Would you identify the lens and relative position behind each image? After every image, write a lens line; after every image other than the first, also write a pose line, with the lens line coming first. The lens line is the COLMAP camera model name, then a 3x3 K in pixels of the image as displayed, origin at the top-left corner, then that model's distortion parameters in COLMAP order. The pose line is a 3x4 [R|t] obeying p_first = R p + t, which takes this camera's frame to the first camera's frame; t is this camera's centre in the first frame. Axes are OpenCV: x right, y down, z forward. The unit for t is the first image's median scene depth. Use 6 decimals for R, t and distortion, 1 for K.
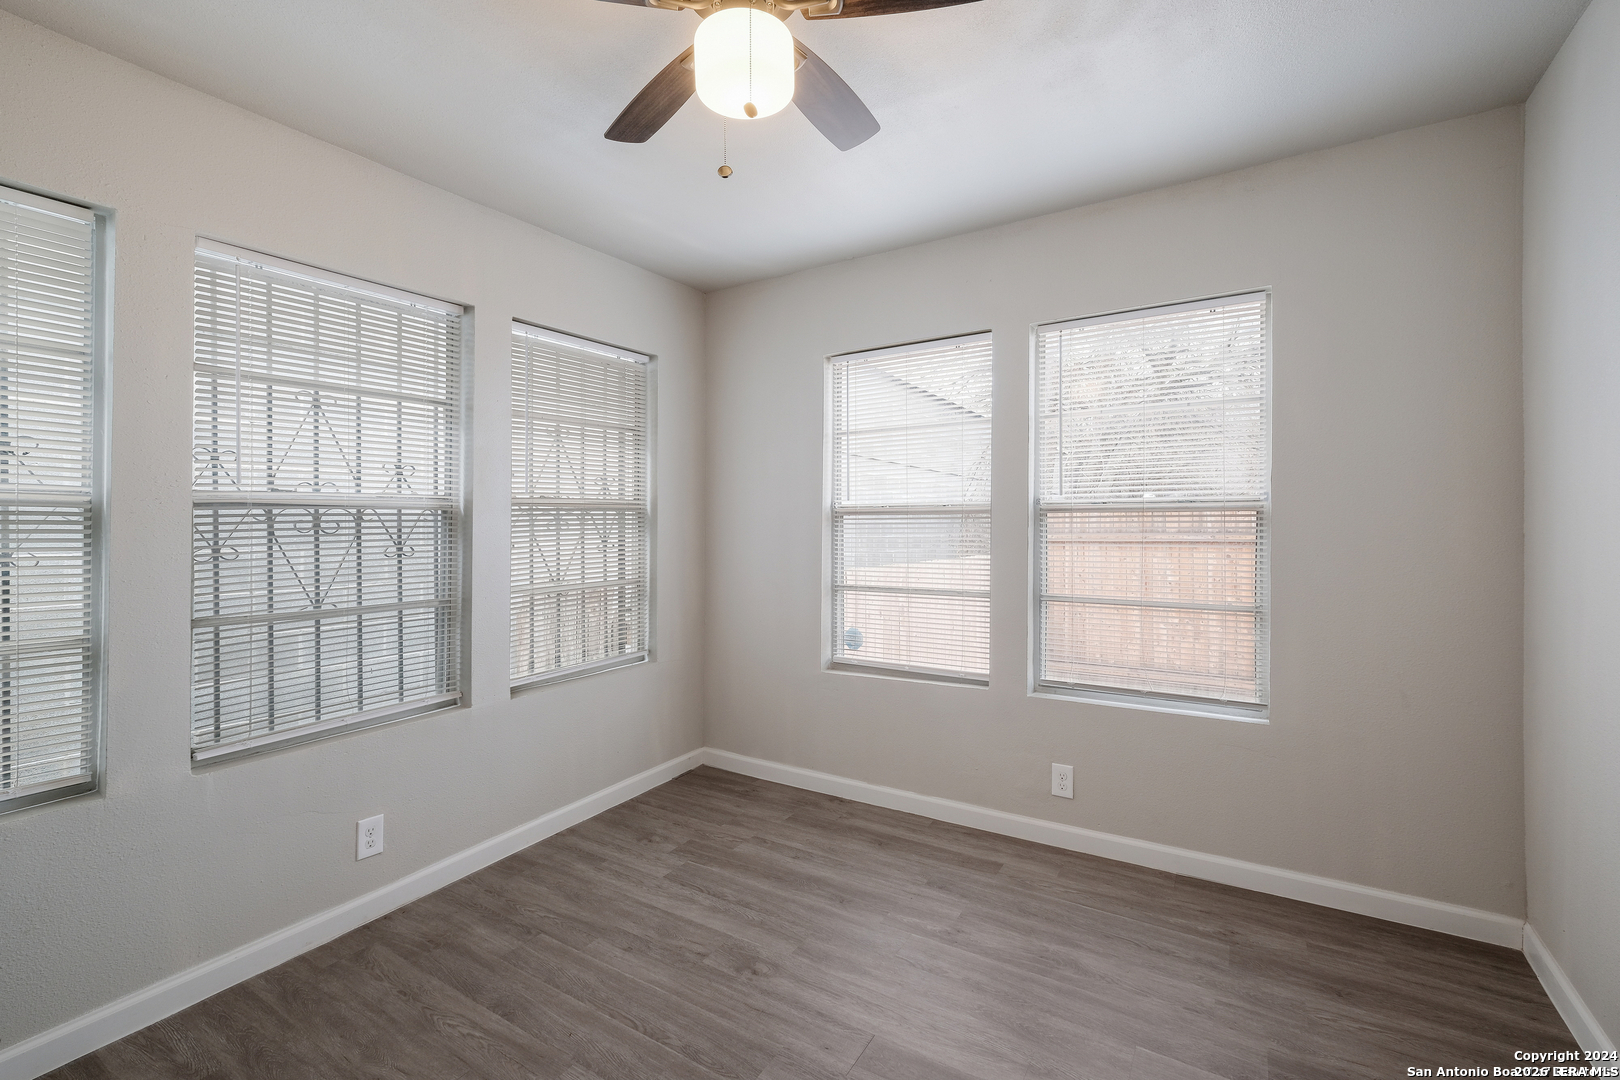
lens RADIAL K [[694.5, 0, 808.9], [0, 694.5, 525.7], [0, 0, 1]] dist [0.001066, 0.000000]
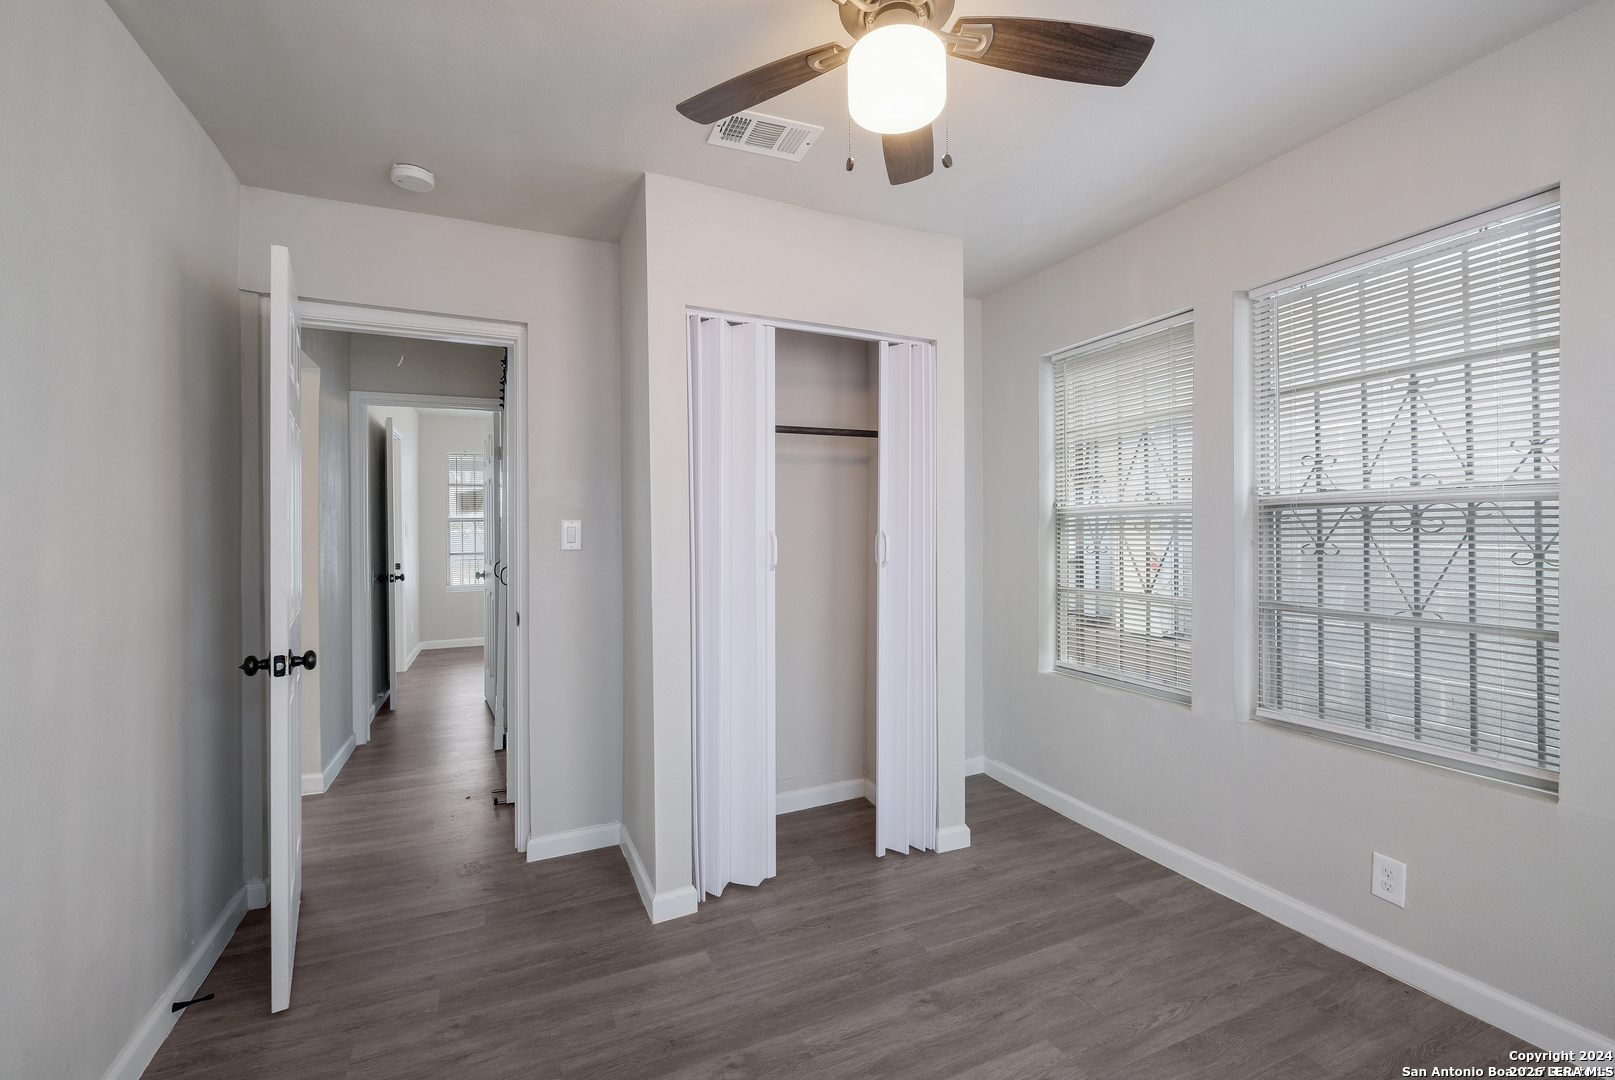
lens RADIAL K [[692.4, 0, 806.4], [0, 692.4, 525.8], [0, 0, 1]] dist [0.001066, 0.000000]
pose [[-0.540847, 0.017894, -0.840930, 0.490695], [0.015636, 0.999815, 0.011218, -0.019673], [0.840975, -0.007081, -0.541027, 0.850539]]
